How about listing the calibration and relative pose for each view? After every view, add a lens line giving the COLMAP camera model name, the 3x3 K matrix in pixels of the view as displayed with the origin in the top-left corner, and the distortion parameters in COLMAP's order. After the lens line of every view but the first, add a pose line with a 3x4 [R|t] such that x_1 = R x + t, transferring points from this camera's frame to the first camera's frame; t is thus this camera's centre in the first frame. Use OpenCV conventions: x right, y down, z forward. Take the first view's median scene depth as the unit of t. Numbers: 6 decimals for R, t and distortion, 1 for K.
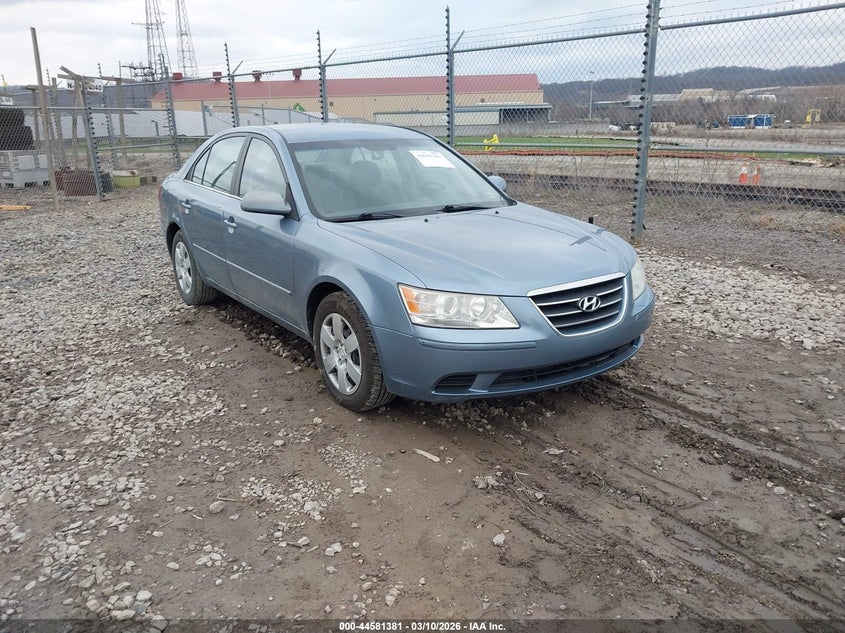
lens RADIAL K [[684.6, 0, 421.8], [0, 684.6, 315.3], [0, 0, 1]] dist [0.016598, 0.014263]
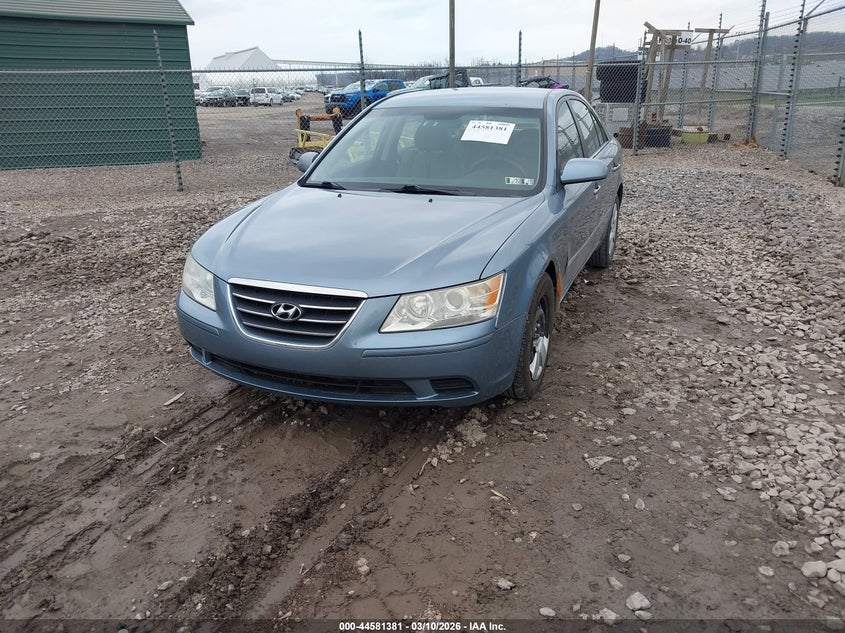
lens RADIAL K [[684.6, 0, 420.5], [0, 684.6, 319.9], [0, 0, 1]] dist [0.016598, 0.014263]
pose [[0.536032, 0.282752, -0.795438, 1.017557], [-0.223881, 0.956116, 0.188998, -0.206743], [0.813970, 0.076774, 0.575812, 0.640556]]
